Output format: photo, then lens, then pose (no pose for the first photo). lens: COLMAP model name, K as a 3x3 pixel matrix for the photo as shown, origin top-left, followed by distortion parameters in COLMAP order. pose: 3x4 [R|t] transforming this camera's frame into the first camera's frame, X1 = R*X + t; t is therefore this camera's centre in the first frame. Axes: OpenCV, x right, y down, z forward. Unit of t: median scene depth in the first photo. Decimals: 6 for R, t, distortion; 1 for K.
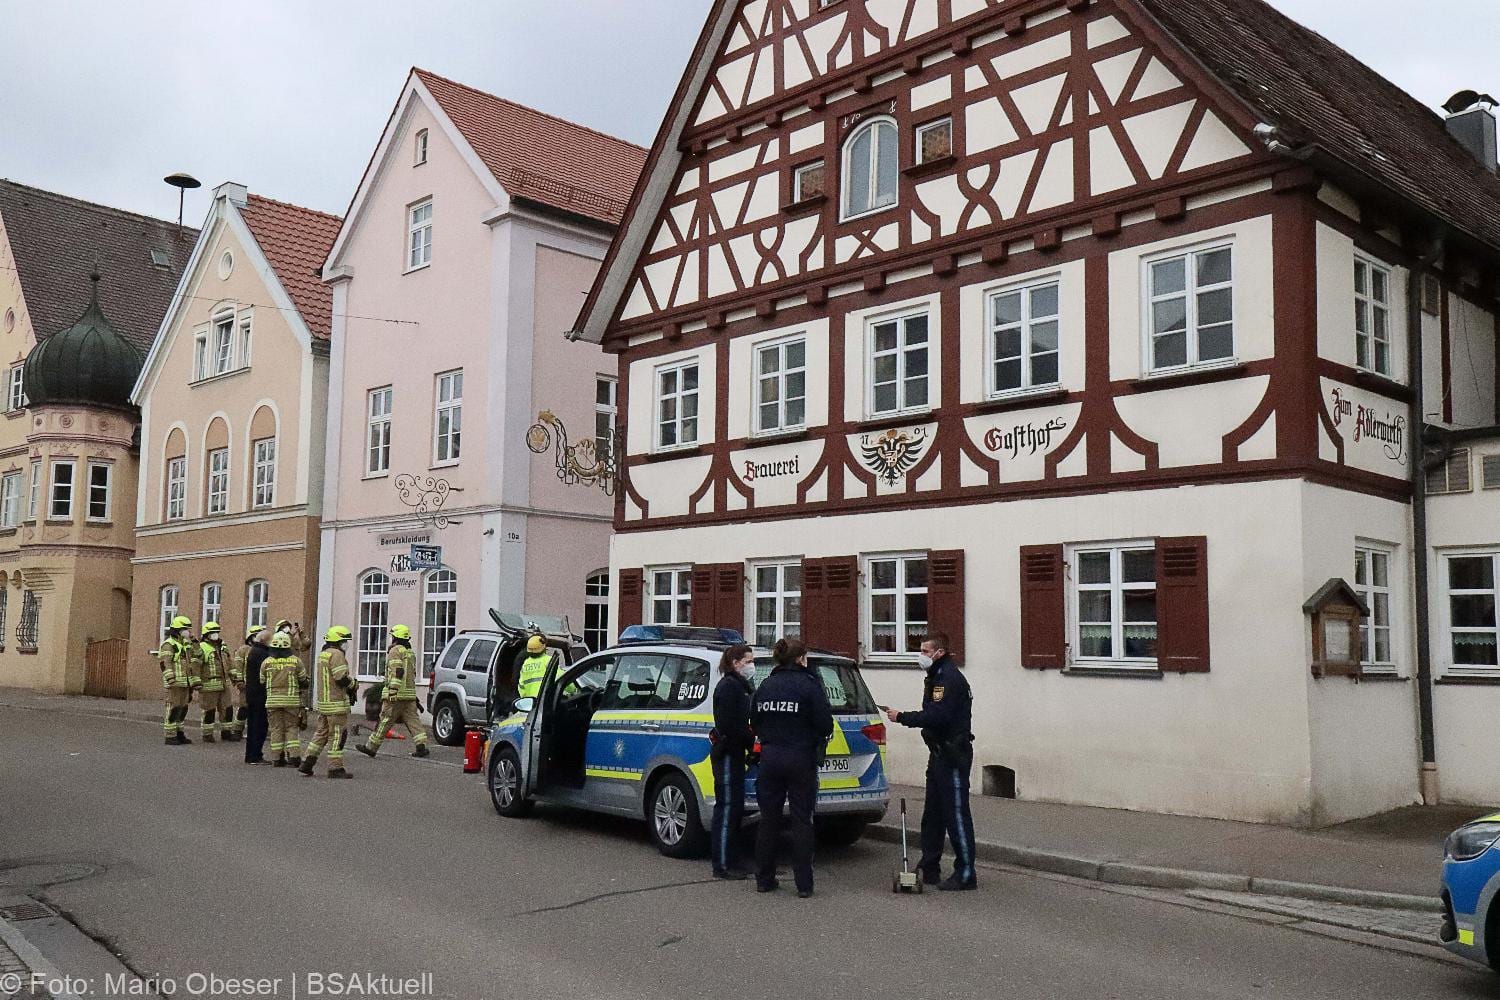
lens RADIAL K [[1369.6, 0, 741.0], [0, 1369.6, 504.9], [0, 0, 1]] dist [0.025518, 0.005781]
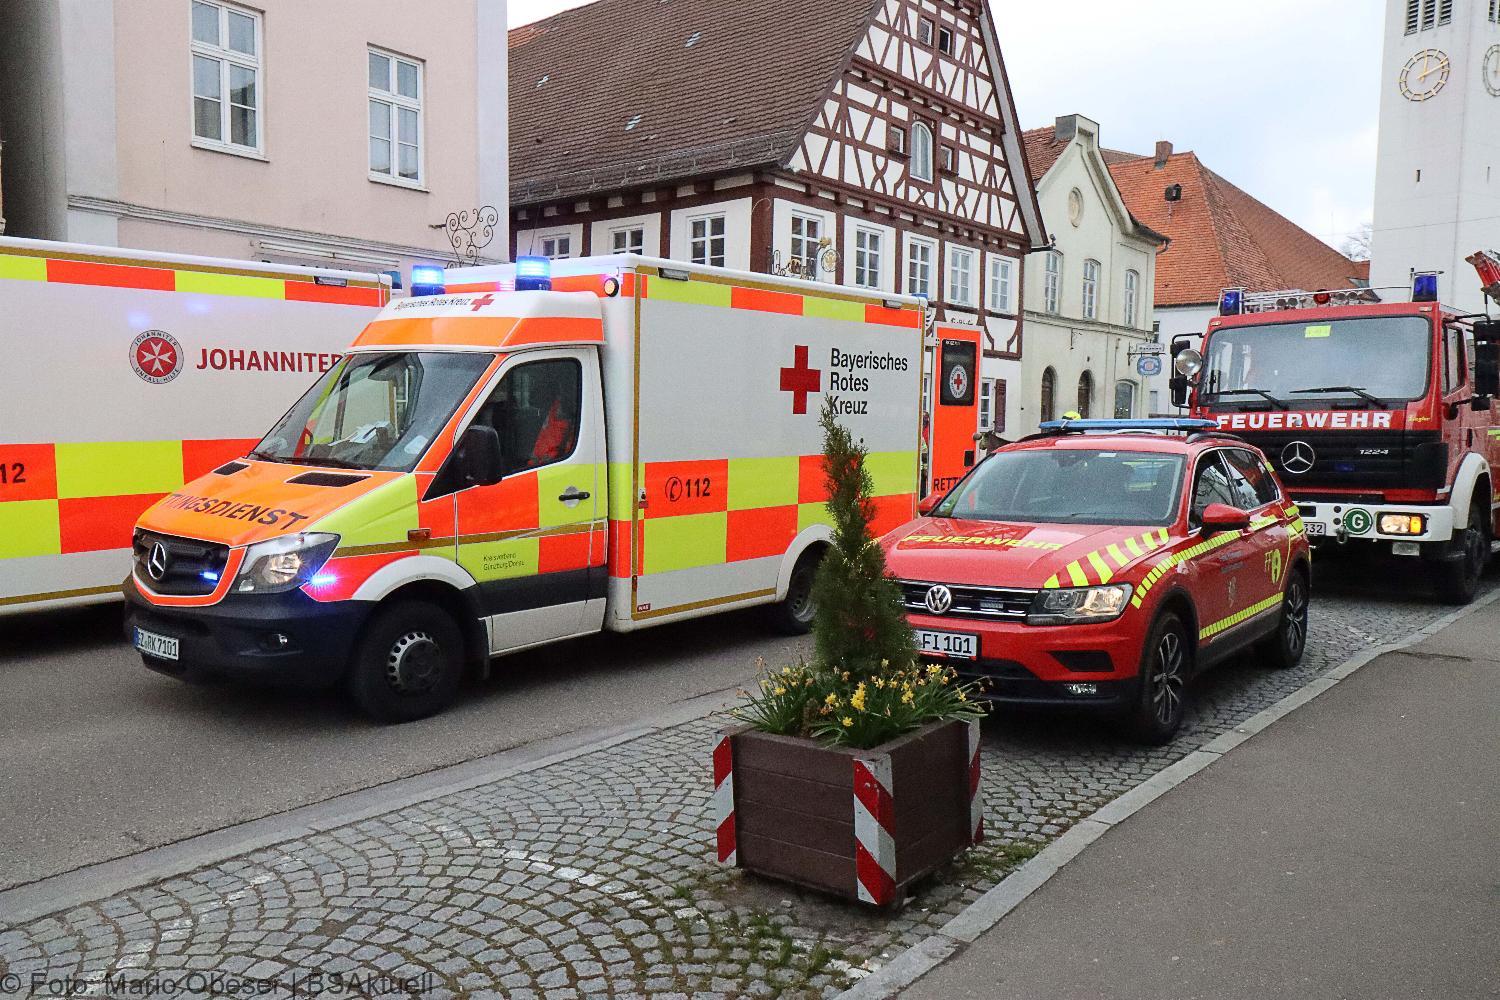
lens RADIAL K [[1146.8, 0, 739.7], [0, 1146.8, 515.9], [0, 0, 1]] dist [-0.003536, 0.014698]
pose [[-0.127394, -0.098632, 0.986936, -1.292845], [-0.116650, 0.989628, 0.083843, 0.112908], [-0.984969, -0.104445, -0.137578, 1.300574]]
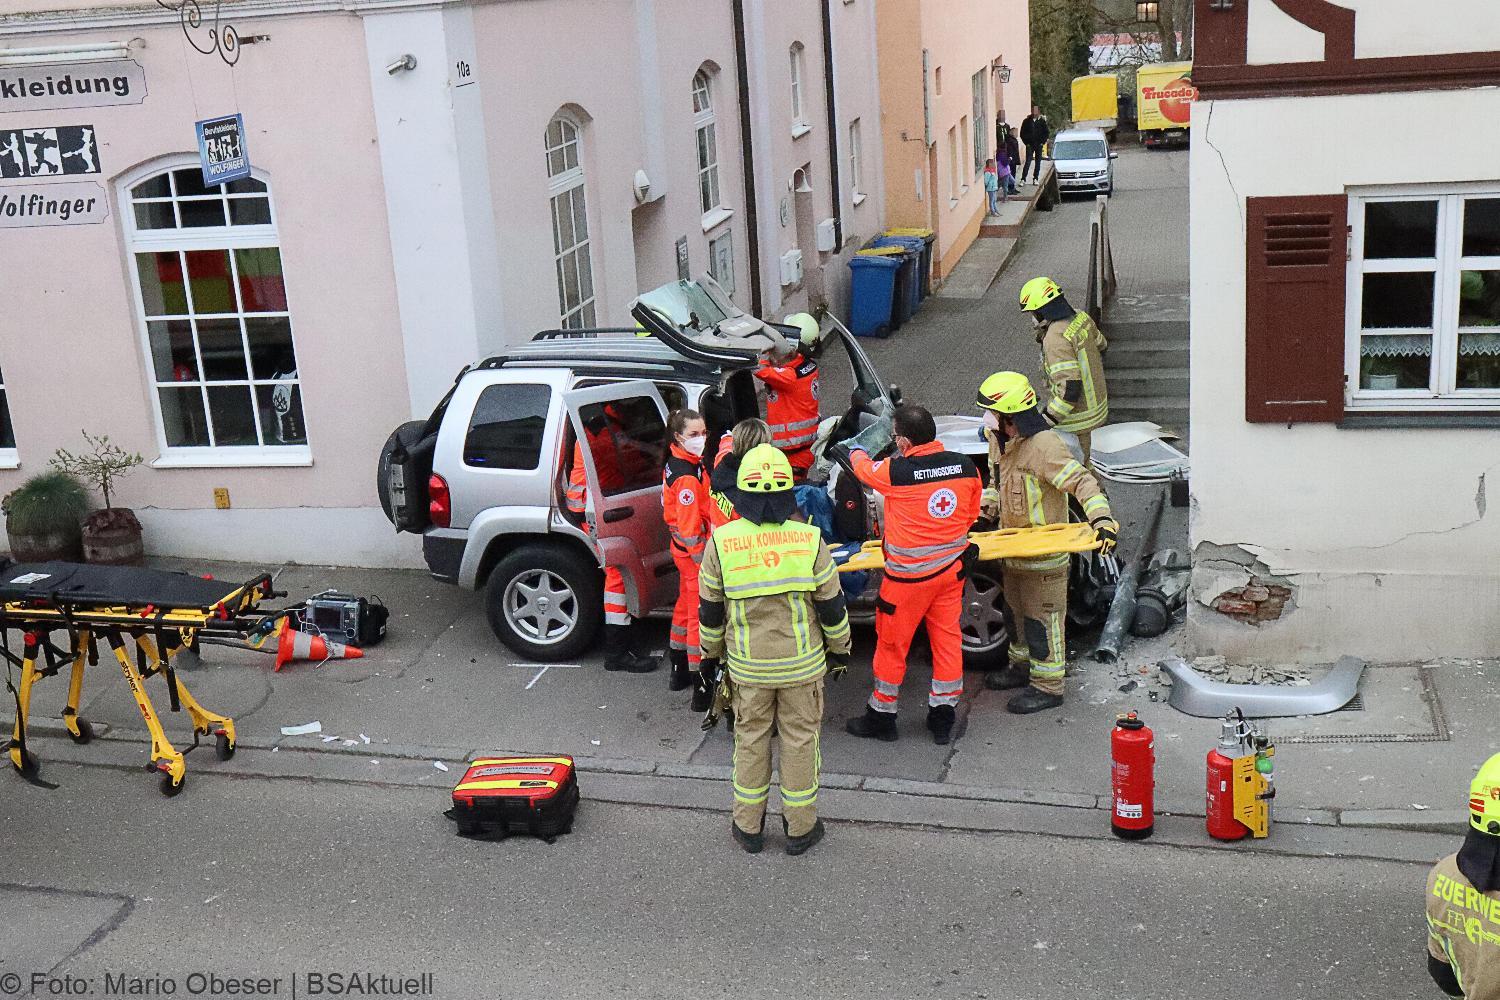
lens RADIAL K [[1818.8, 0, 745.9], [0, 1818.8, 497.3], [0, 0, 1]] dist [0.018569, -0.014394]
pose [[0.829529, -0.226428, 0.510502, -0.534925], [0.021590, 0.926437, 0.375830, -0.076704], [-0.558046, -0.300740, 0.773395, 0.740036]]
